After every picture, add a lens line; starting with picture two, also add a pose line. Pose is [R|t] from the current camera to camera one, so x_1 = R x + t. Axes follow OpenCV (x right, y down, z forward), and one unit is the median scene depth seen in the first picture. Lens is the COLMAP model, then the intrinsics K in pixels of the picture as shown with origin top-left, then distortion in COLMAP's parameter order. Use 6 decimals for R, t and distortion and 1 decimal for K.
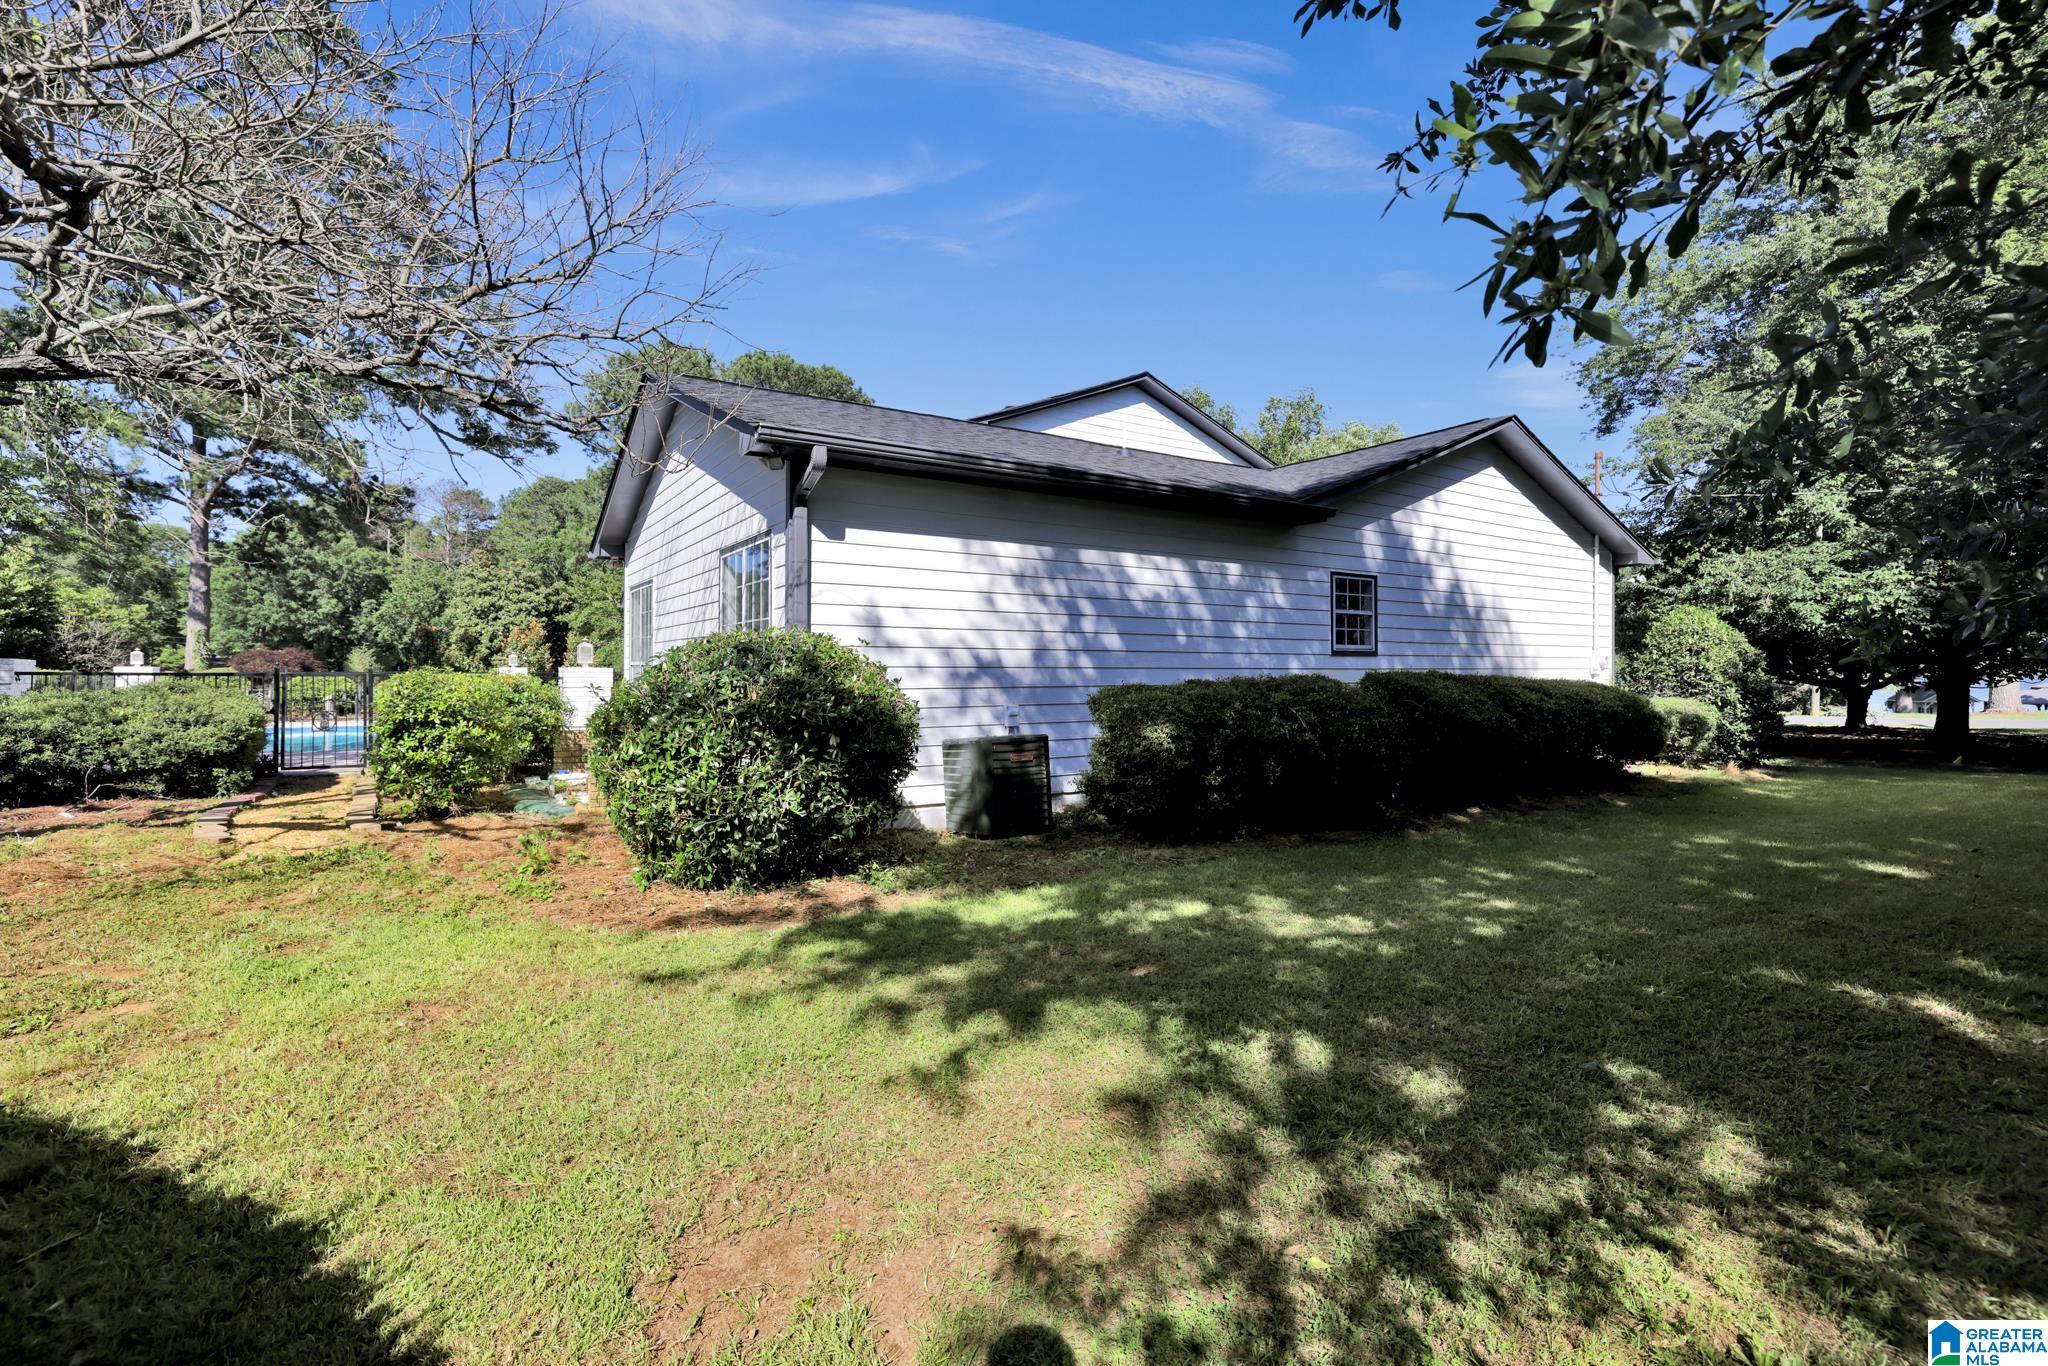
lens RADIAL K [[911.9, 0, 965.2], [0, 911.9, 680.1], [0, 0, 1]] dist [0.000178, 0.001043]
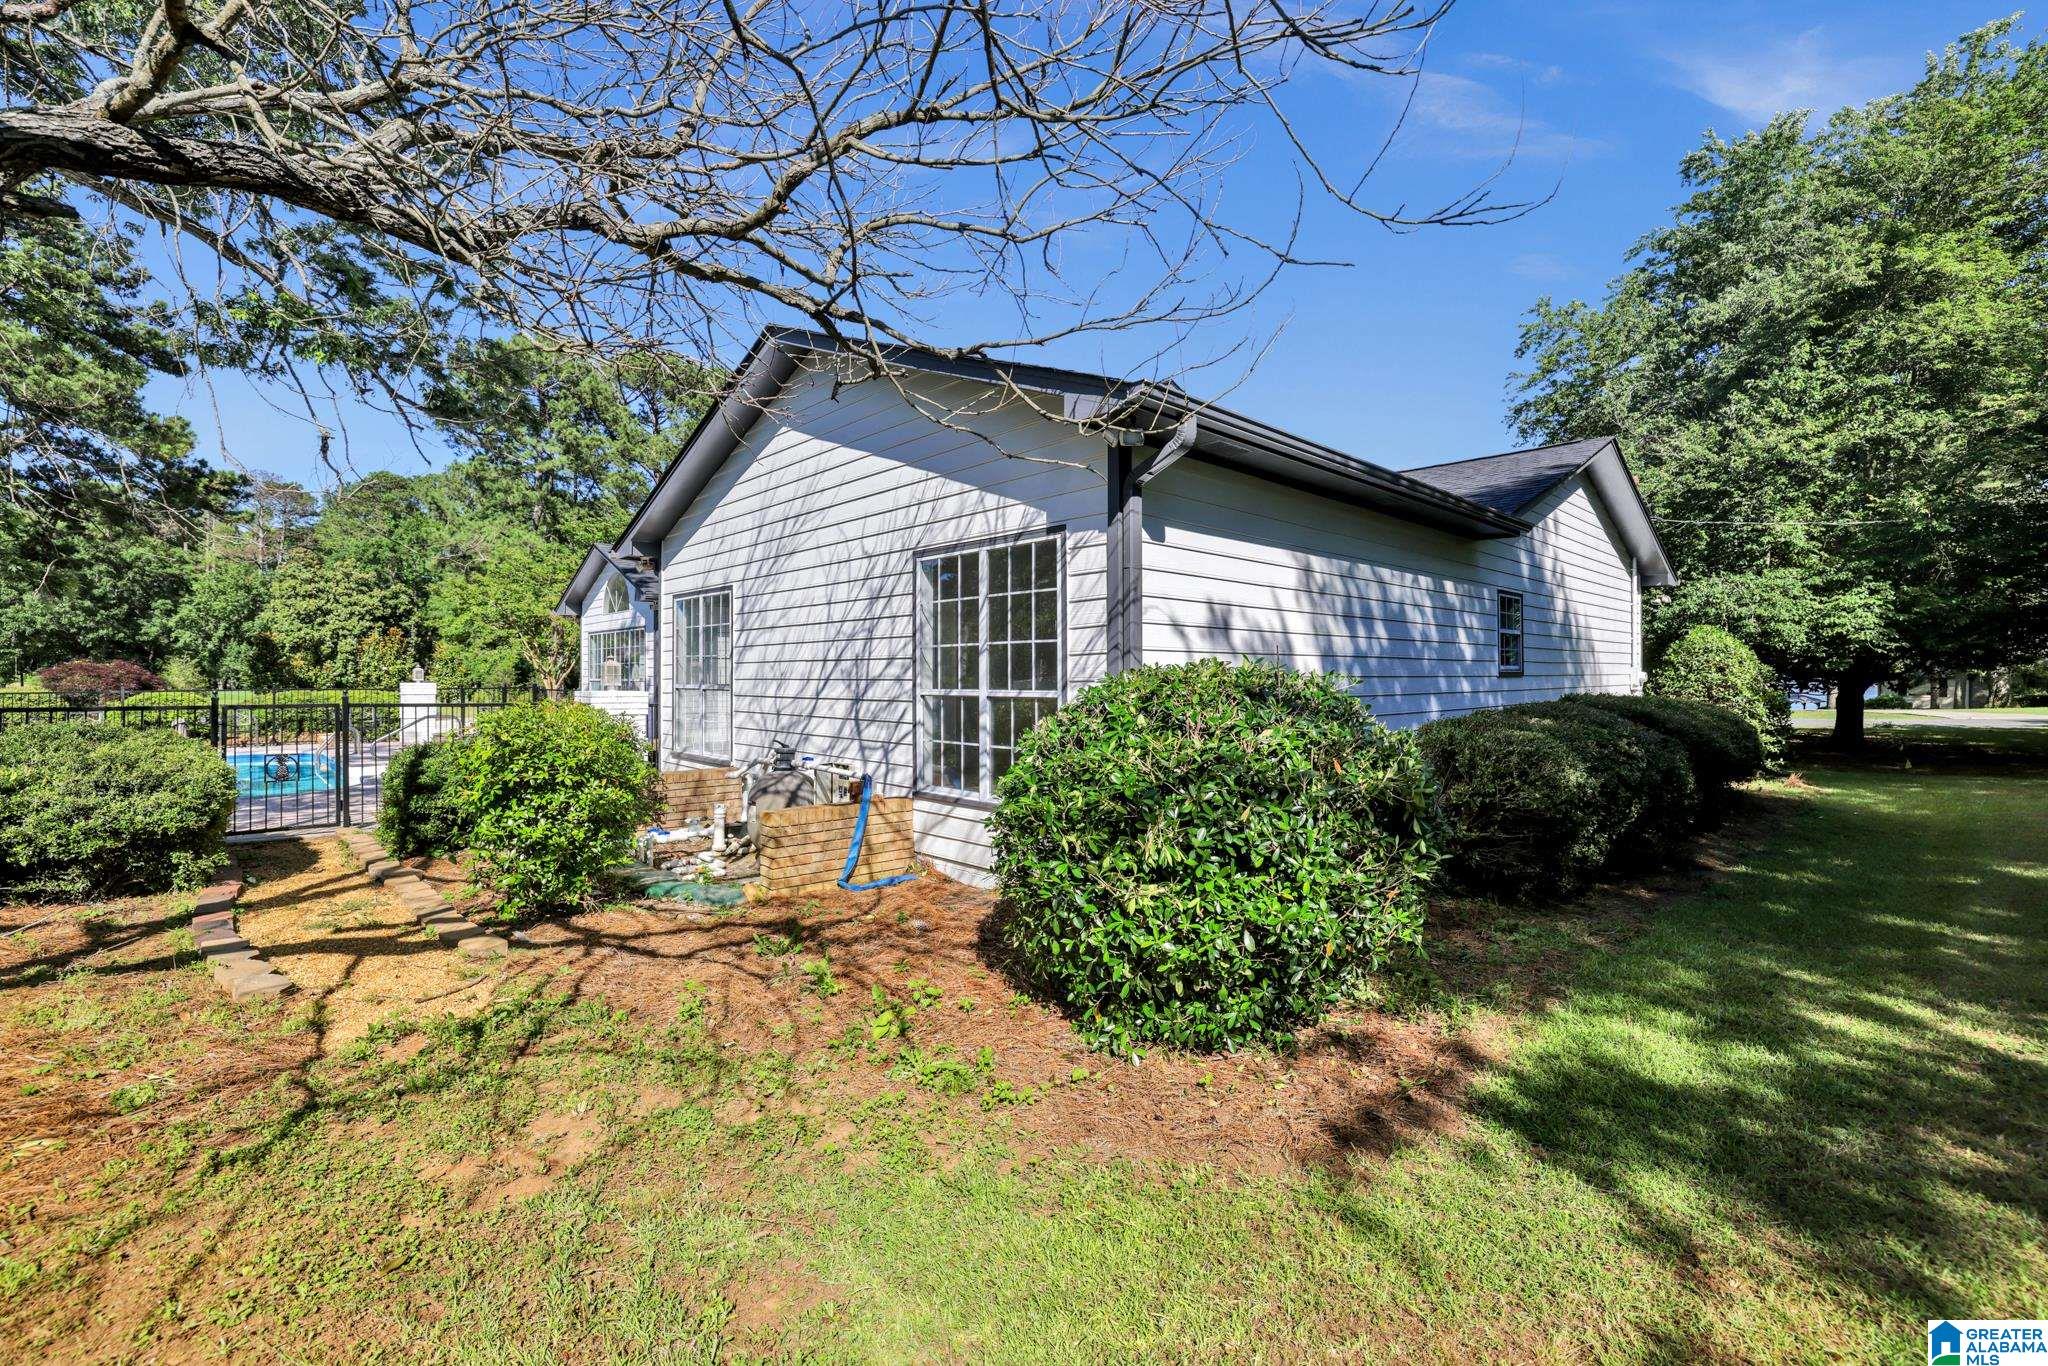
lens RADIAL K [[872.0, 0, 987.8], [0, 872.0, 683.4], [0, 0, 1]] dist [-0.008169, 0.004033]
pose [[0.982061, -0.005717, 0.188475, -0.213468], [0.006109, 0.999980, -0.001498, -0.016349], [-0.188463, 0.002623, 0.982077, 0.150192]]
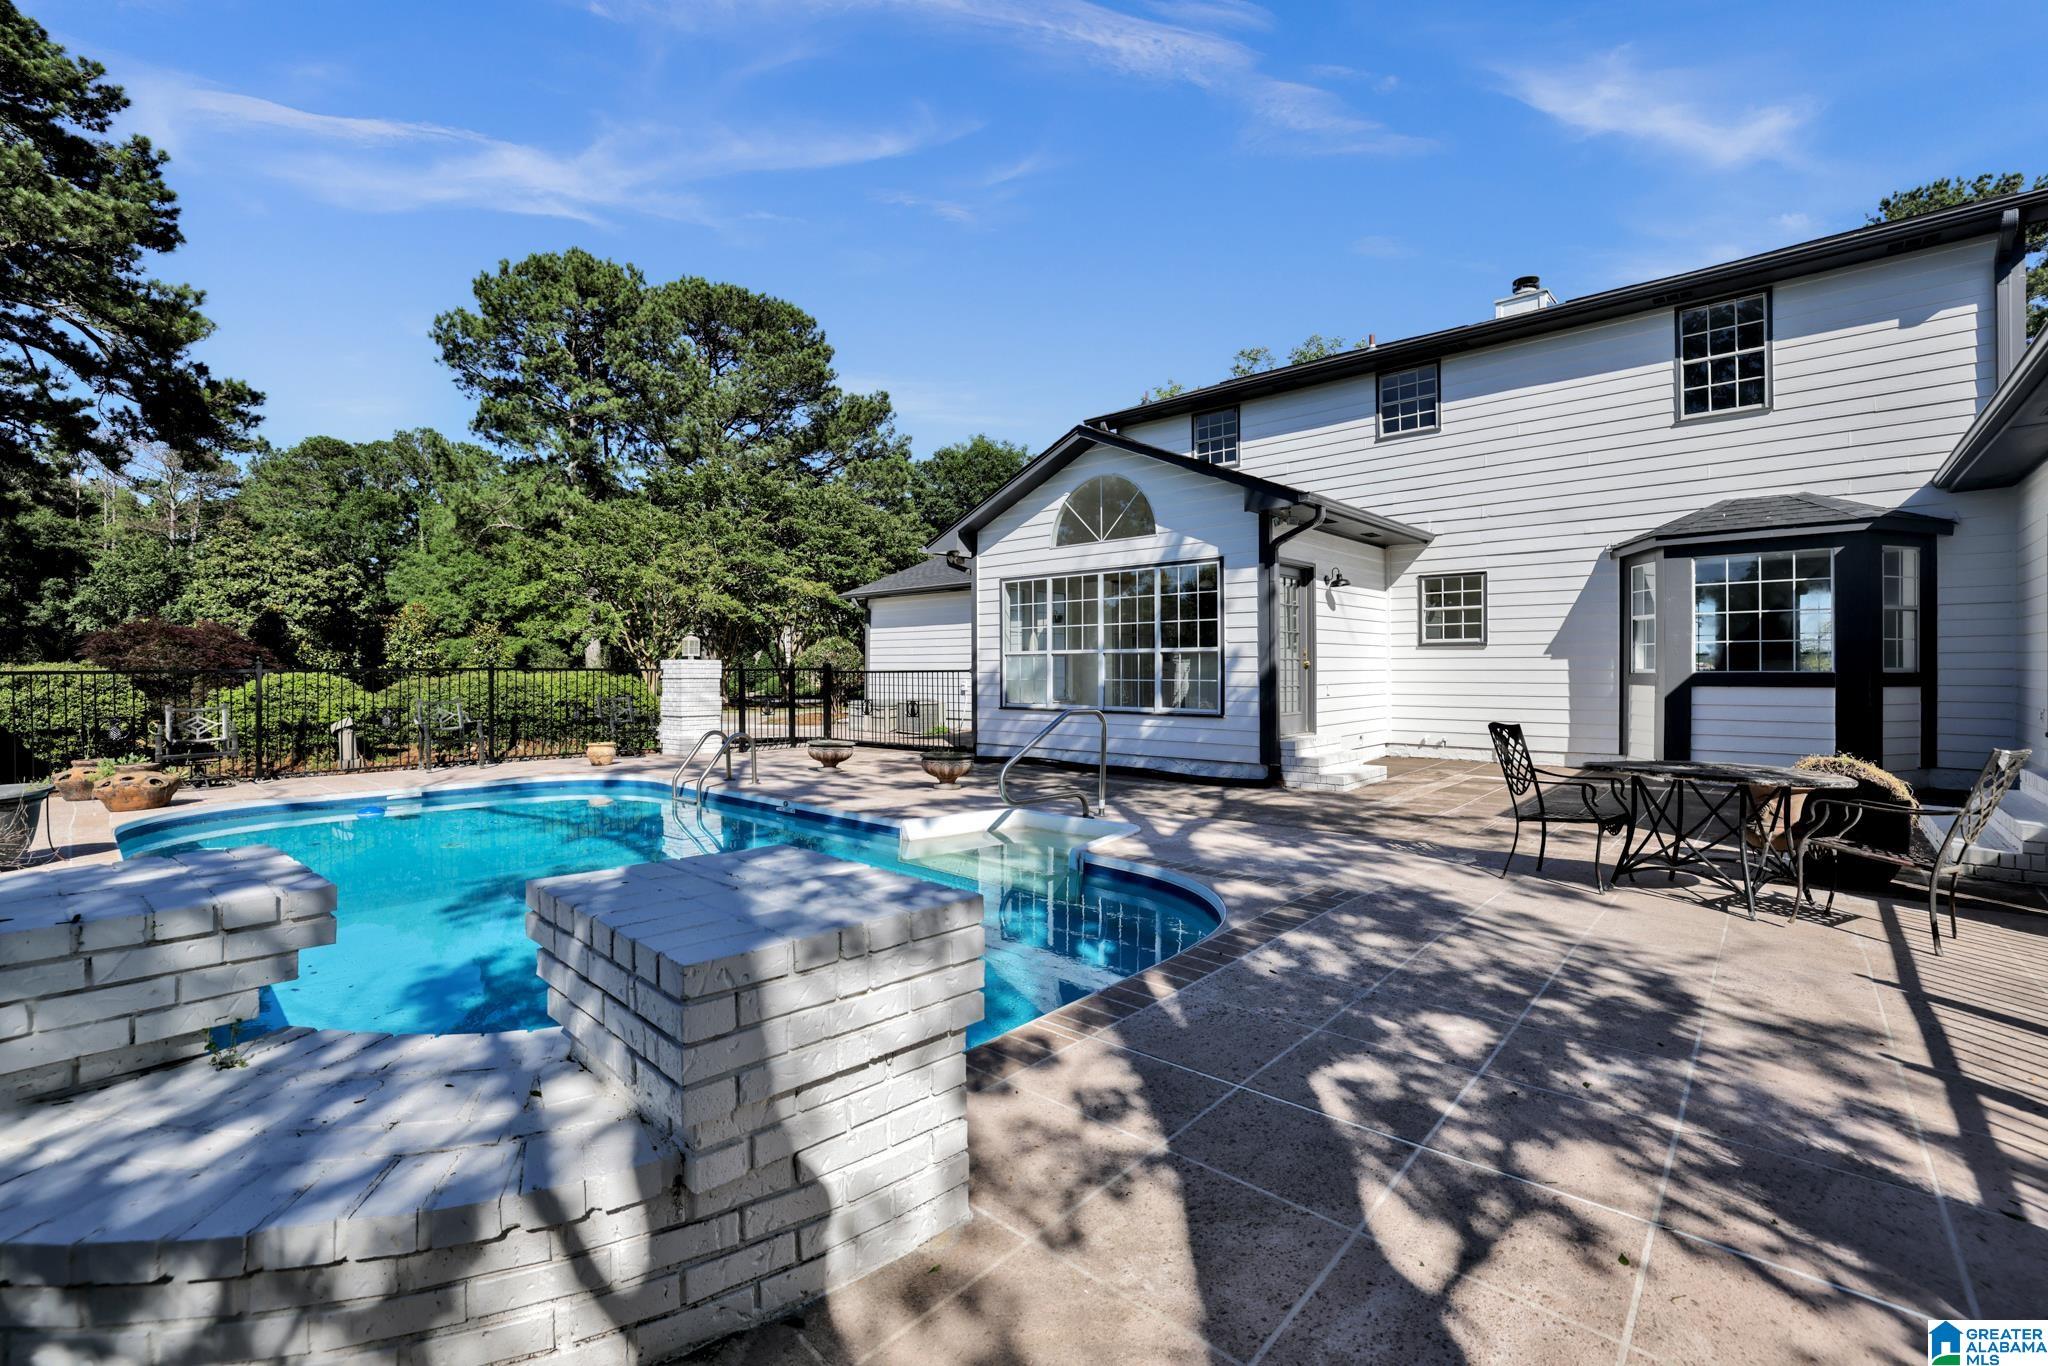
lens RADIAL K [[872.0, 0, 1024.4], [0, 872.0, 676.4], [0, 0, 1]] dist [-0.008169, 0.004033]
pose [[0.959583, -0.013124, 0.281118, -0.801321], [0.012862, 0.999913, 0.002774, -0.002737], [-0.281130, 0.000954, 0.959669, 0.769769]]
